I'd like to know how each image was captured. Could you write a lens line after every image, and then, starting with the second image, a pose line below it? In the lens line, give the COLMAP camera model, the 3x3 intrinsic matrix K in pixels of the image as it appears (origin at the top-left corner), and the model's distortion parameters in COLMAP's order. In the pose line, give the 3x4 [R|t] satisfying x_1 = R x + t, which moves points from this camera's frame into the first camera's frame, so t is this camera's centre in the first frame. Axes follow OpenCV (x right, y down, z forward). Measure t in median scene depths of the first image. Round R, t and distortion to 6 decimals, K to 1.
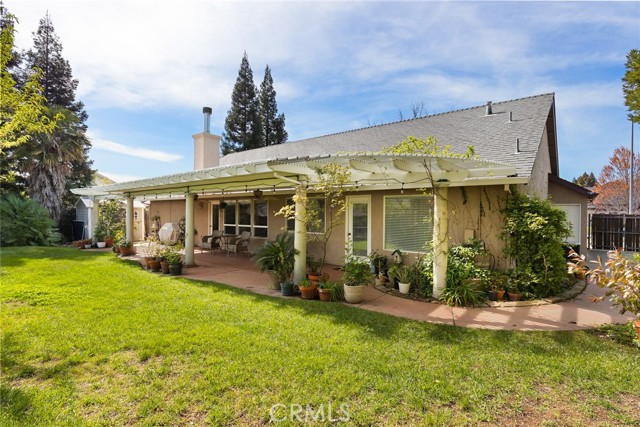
lens RADIAL K [[325.4, 0, 319.4], [0, 325.4, 212.4], [0, 0, 1]] dist [-0.002771, -0.000533]
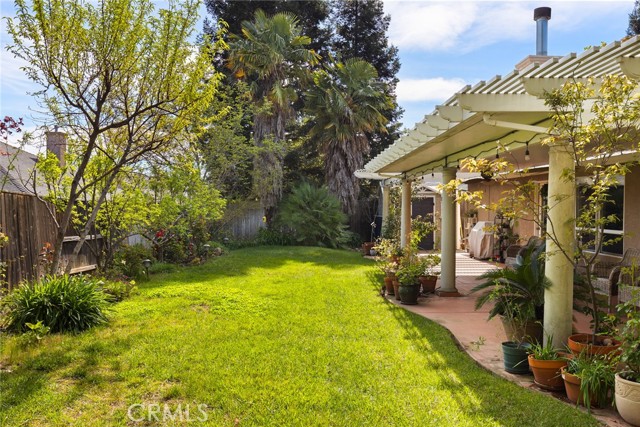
lens RADIAL K [[578.7, 0, 318.7], [0, 578.7, 213.3], [0, 0, 1]] dist [0.006578, 0.002243]
pose [[0.637033, 0.011266, -0.770754, 0.162797], [-0.003414, 0.999925, 0.011794, 0.006120], [0.770829, -0.004882, 0.637023, 0.104256]]
